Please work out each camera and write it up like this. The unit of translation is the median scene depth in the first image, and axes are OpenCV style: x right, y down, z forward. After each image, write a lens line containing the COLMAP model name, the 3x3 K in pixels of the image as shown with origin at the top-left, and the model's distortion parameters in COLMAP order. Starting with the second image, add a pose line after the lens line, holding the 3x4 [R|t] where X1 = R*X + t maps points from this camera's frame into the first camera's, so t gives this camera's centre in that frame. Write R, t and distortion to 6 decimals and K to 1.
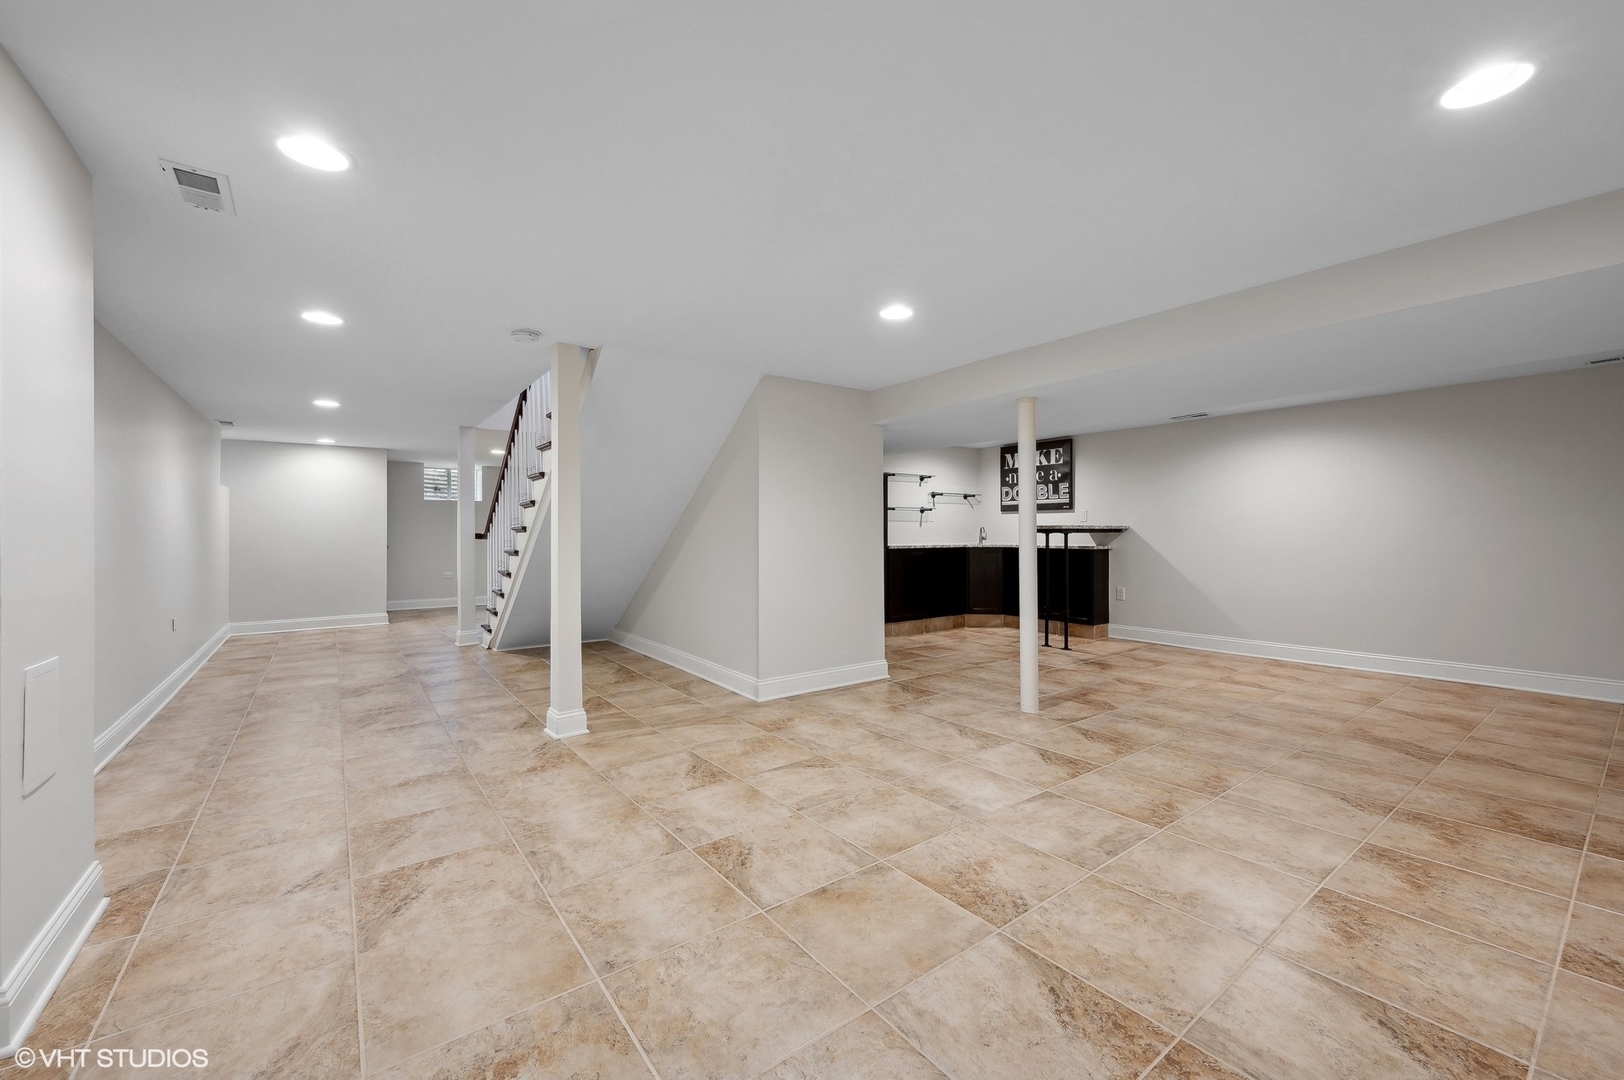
lens RADIAL K [[644.2, 0, 817.5], [0, 644.2, 538.5], [0, 0, 1]] dist [-0.006608, 0.000106]
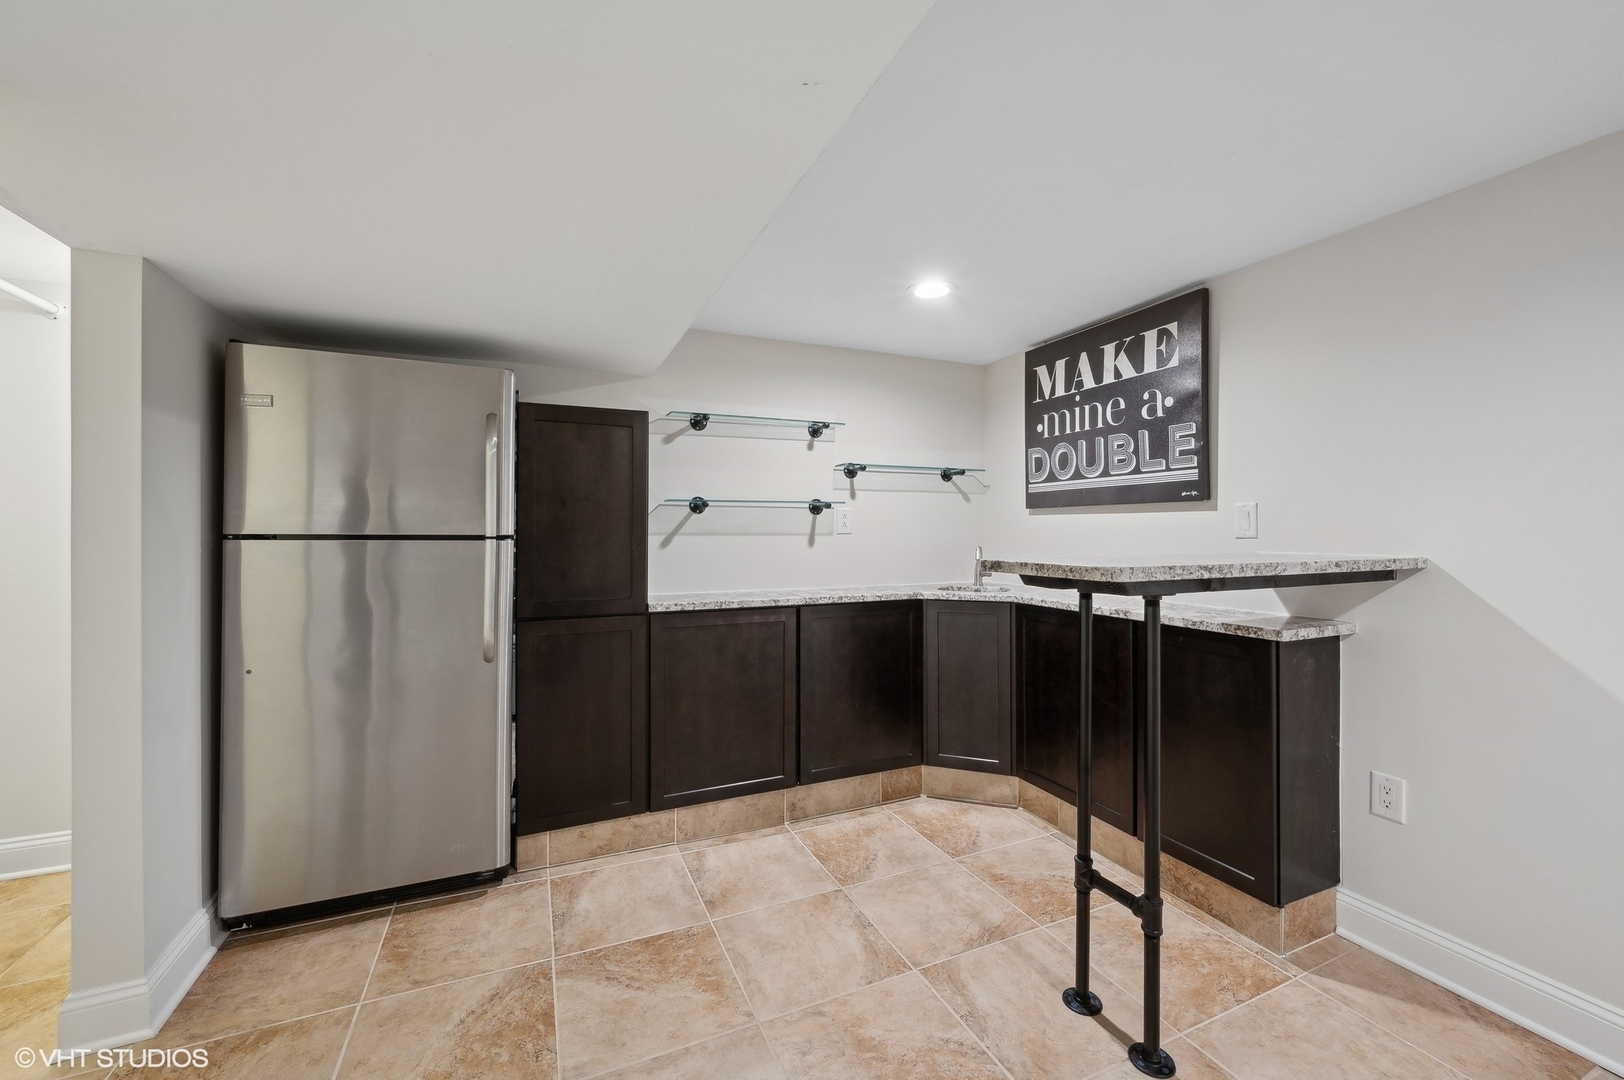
lens RADIAL K [[644.2, 0, 817.5], [0, 644.2, 538.5], [0, 0, 1]] dist [-0.006608, 0.000106]
pose [[0.977591, 0.000710, -0.210513, 0.260390], [0.000326, 0.999988, 0.004886, -0.026608], [0.210514, -0.004845, 0.977579, 0.614443]]
